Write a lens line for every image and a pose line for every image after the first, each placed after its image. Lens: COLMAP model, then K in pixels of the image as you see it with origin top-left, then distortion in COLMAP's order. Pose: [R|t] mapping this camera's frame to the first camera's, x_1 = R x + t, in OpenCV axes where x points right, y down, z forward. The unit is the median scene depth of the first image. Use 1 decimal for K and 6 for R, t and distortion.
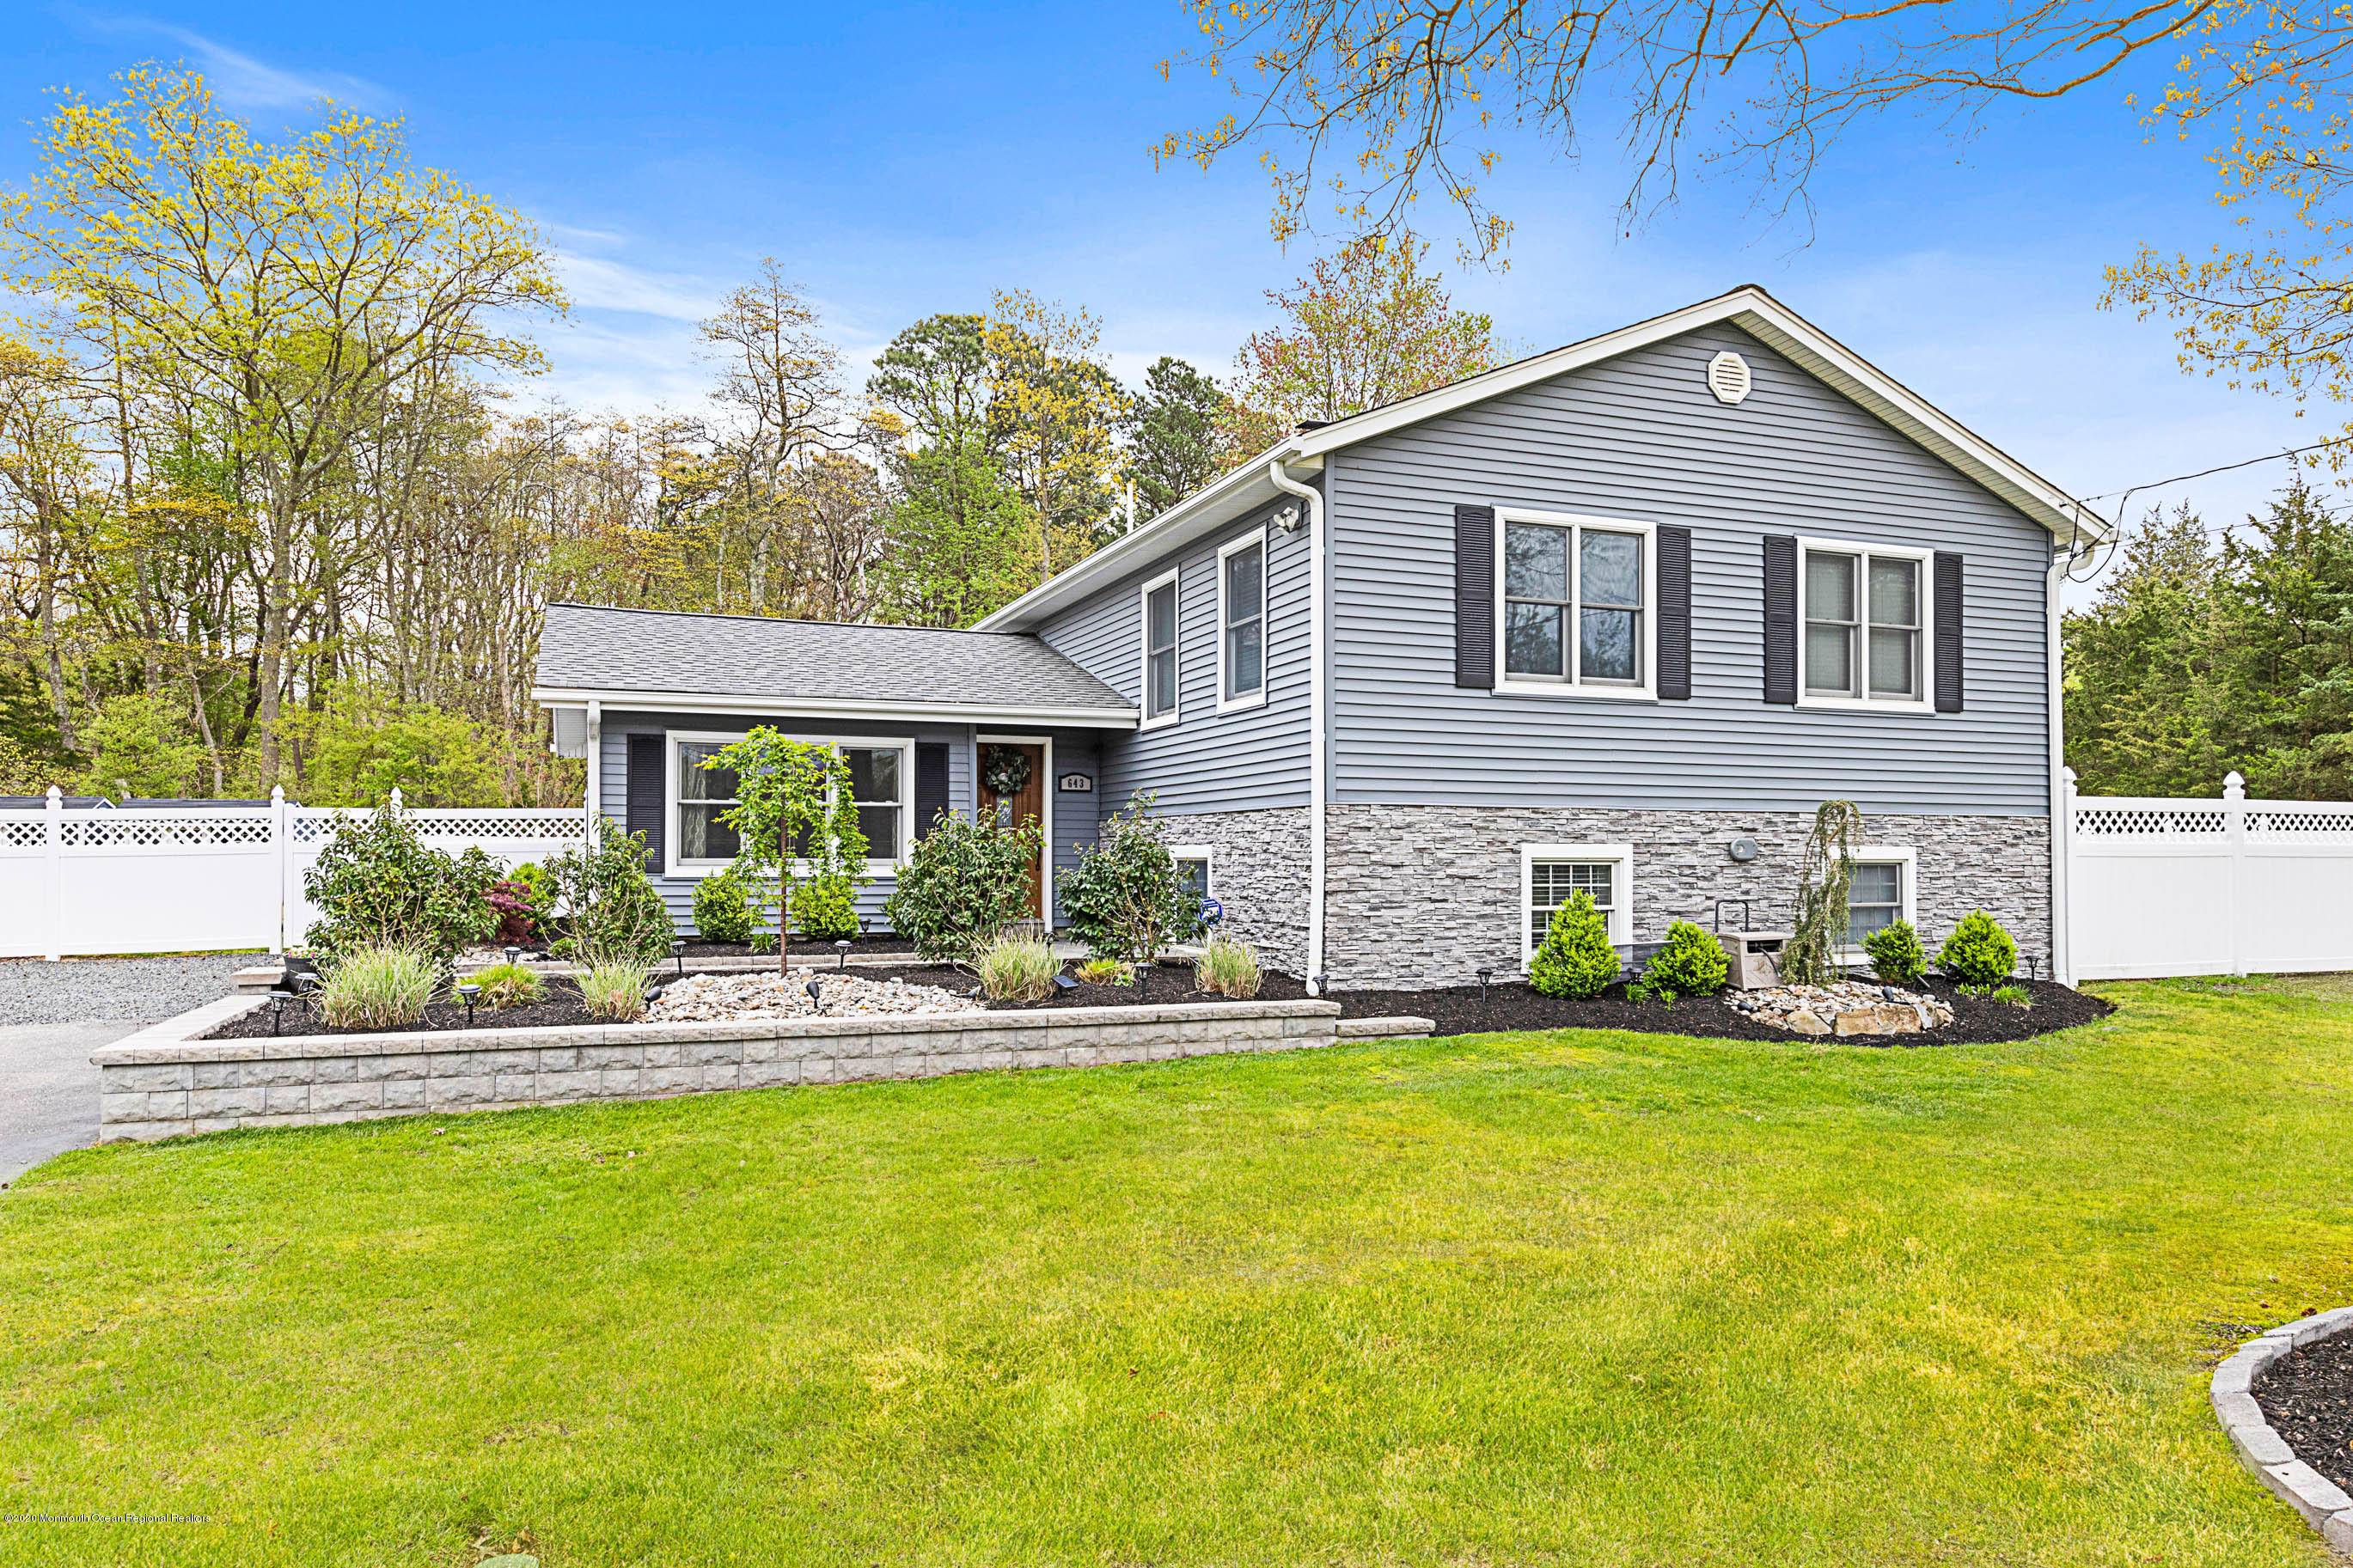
lens RADIAL K [[1575.0, 0, 1174.4], [0, 1575.0, 806.4], [0, 0, 1]] dist [0.005683, 0.002628]
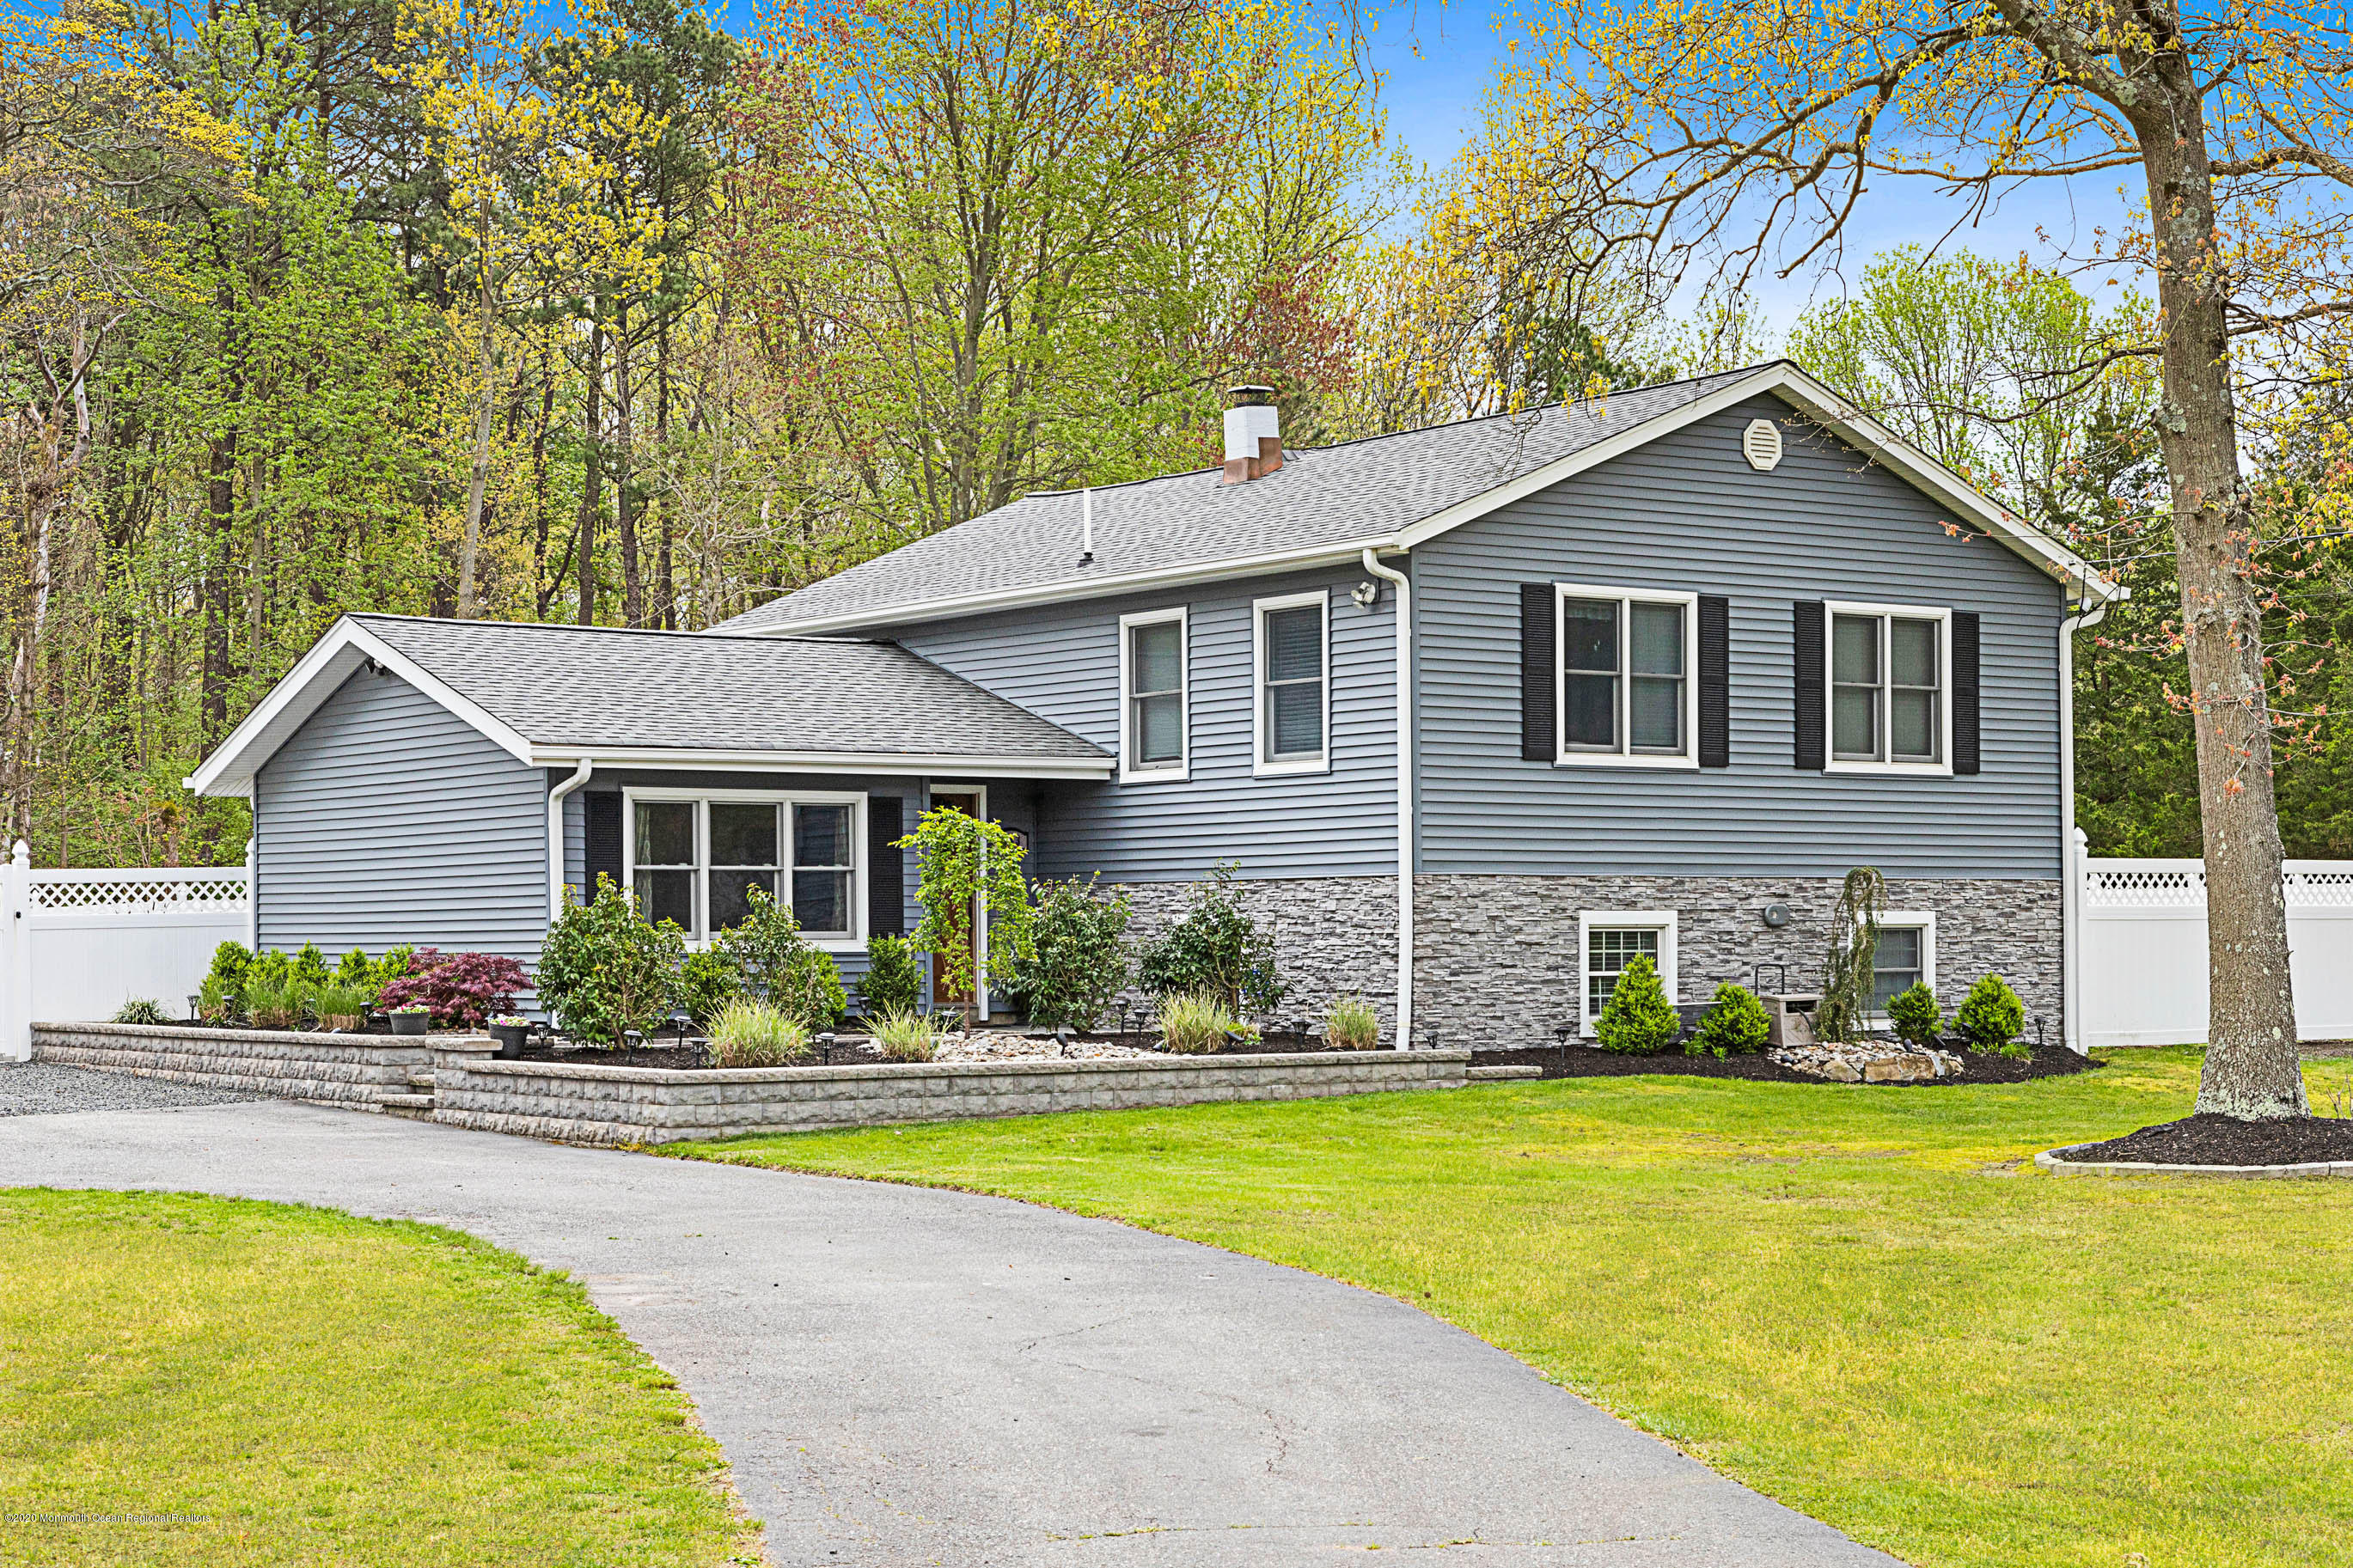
lens RADIAL K [[4025.2, 0, 1176.5], [0, 4025.2, 784.0], [0, 0, 1]] dist [-0.035821, -0.199465]
pose [[0.971012, 0.002110, 0.239020, -0.644849], [-0.000714, 0.999982, -0.005925, -0.042325], [-0.239028, 0.005583, 0.970997, -1.447128]]
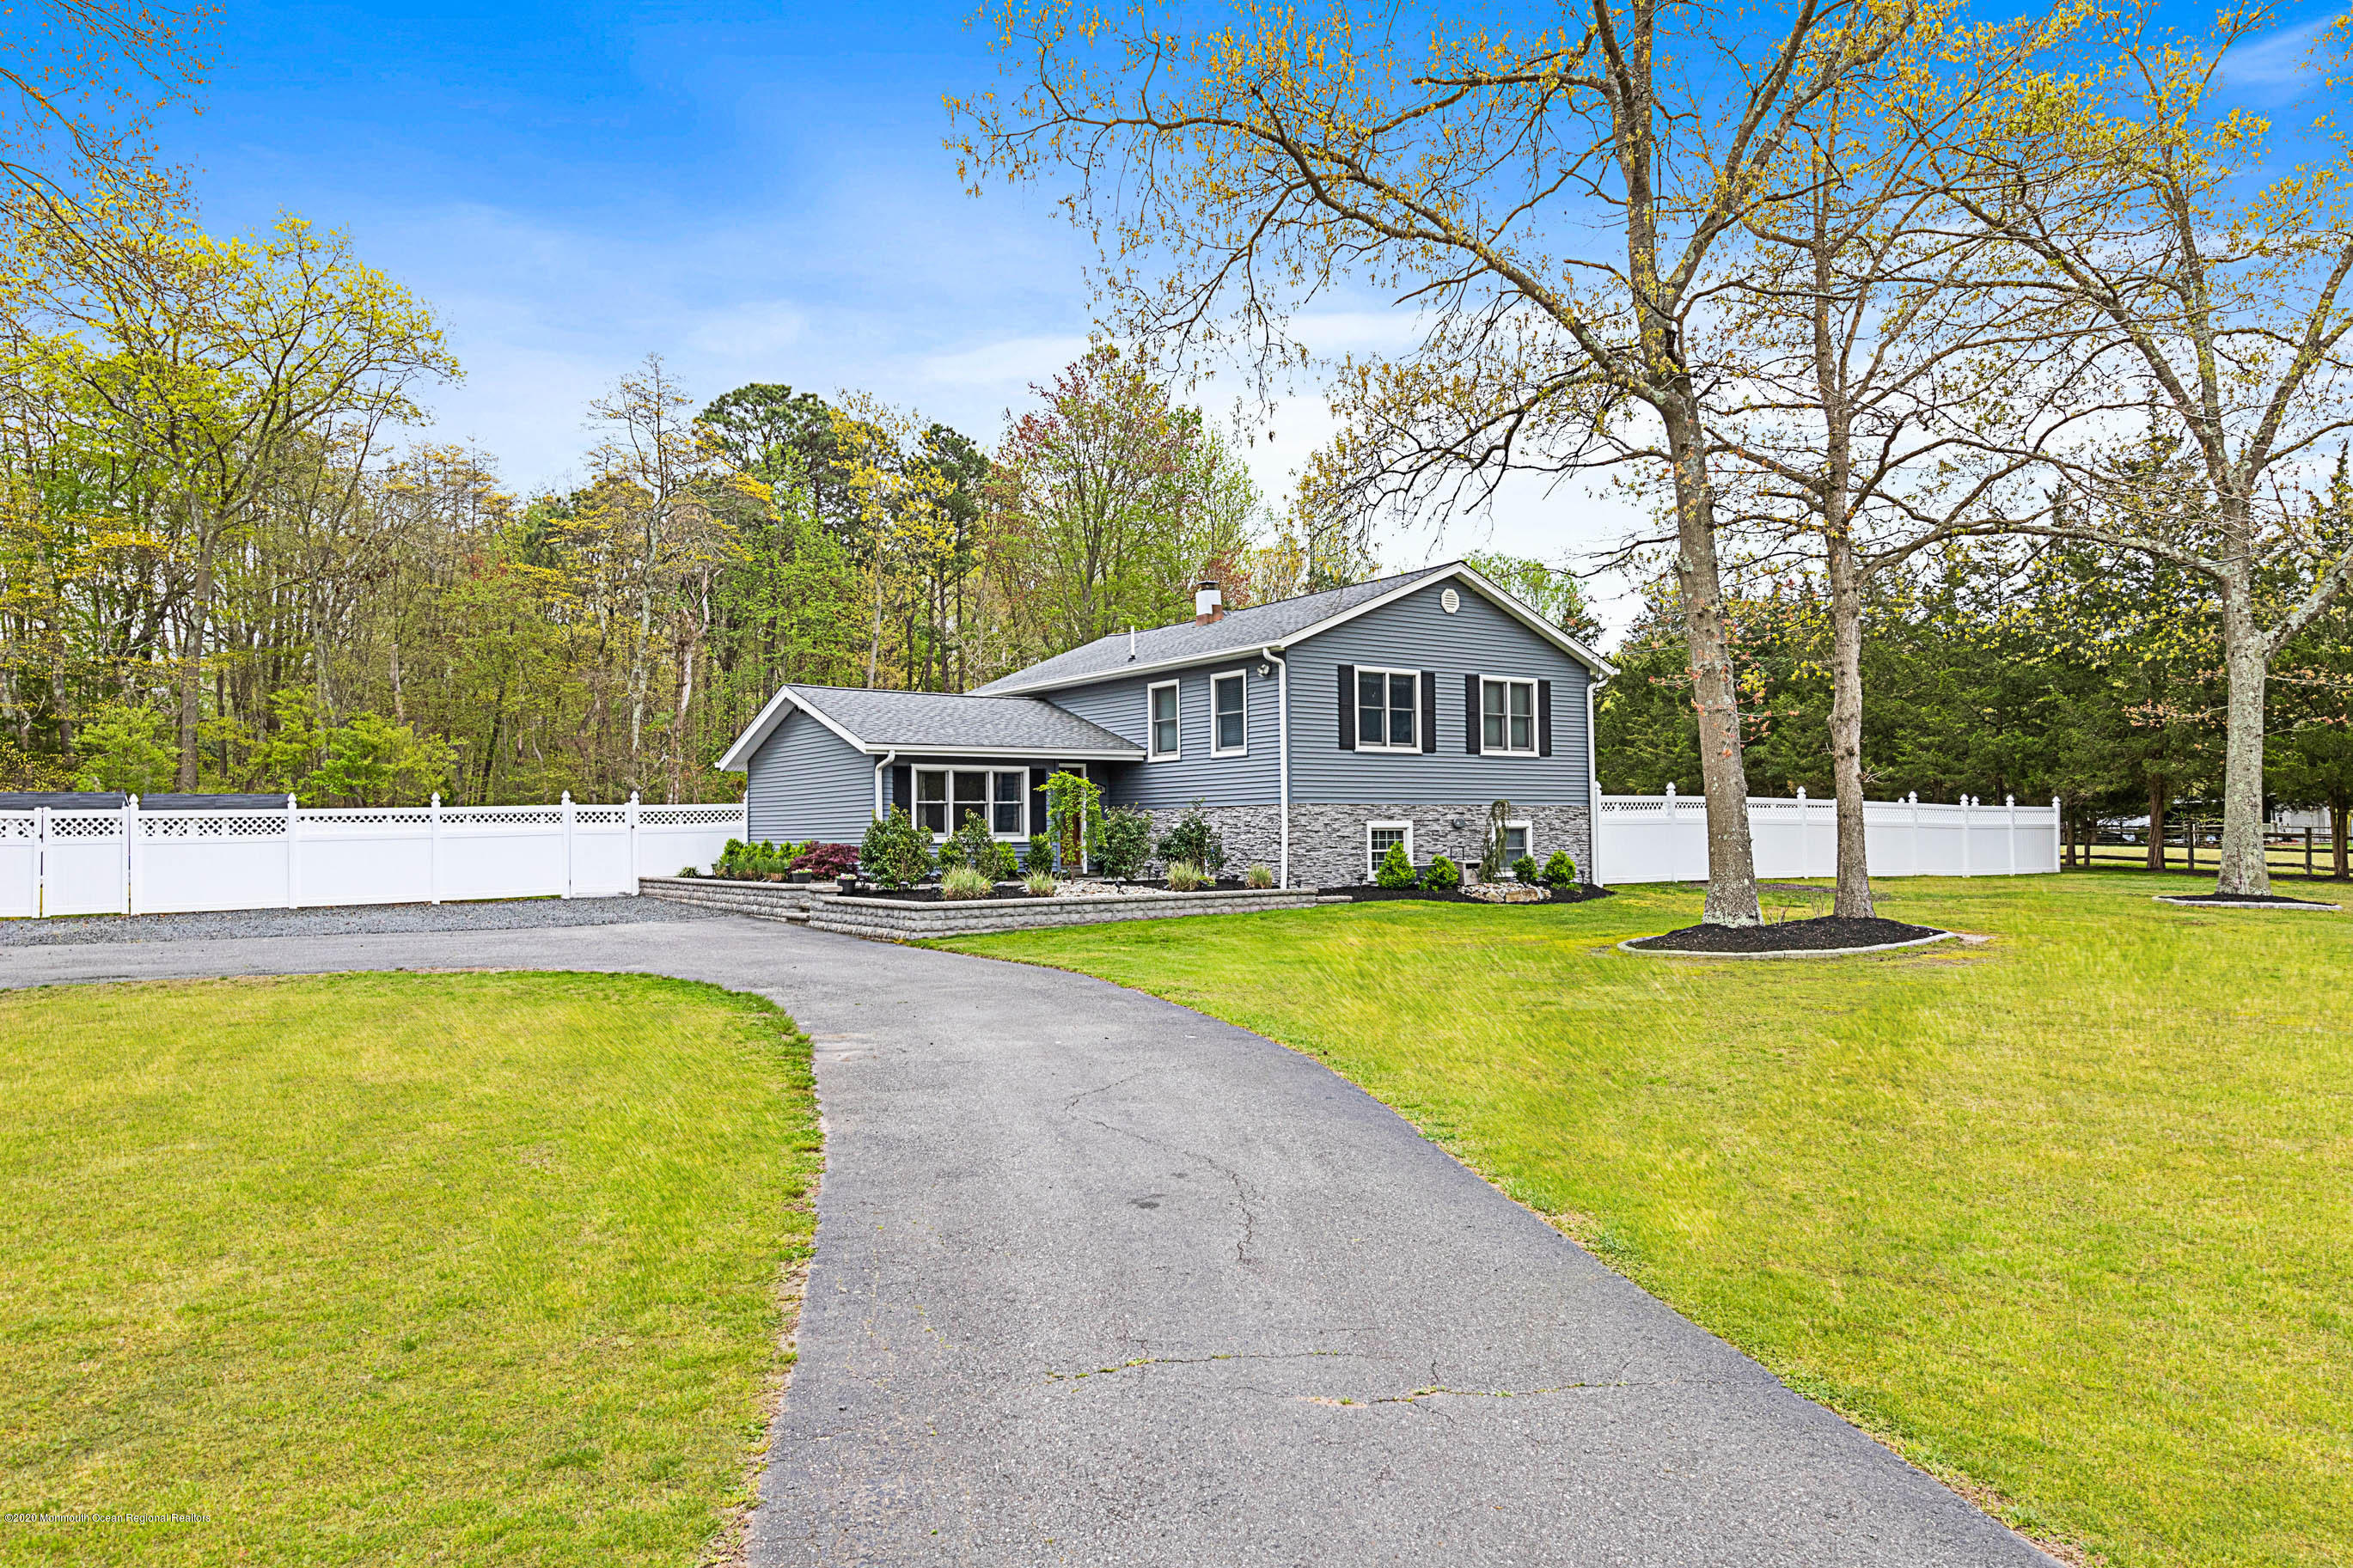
lens RADIAL K [[1562.8, 0, 1176.4], [0, 1562.8, 740.2], [0, 0, 1]] dist [0.000839, 0.000362]
pose [[0.971164, 0.003104, 0.238393, -0.528610], [0.003754, 0.999592, -0.028311, -0.026490], [-0.238383, 0.028389, 0.970756, -0.990797]]
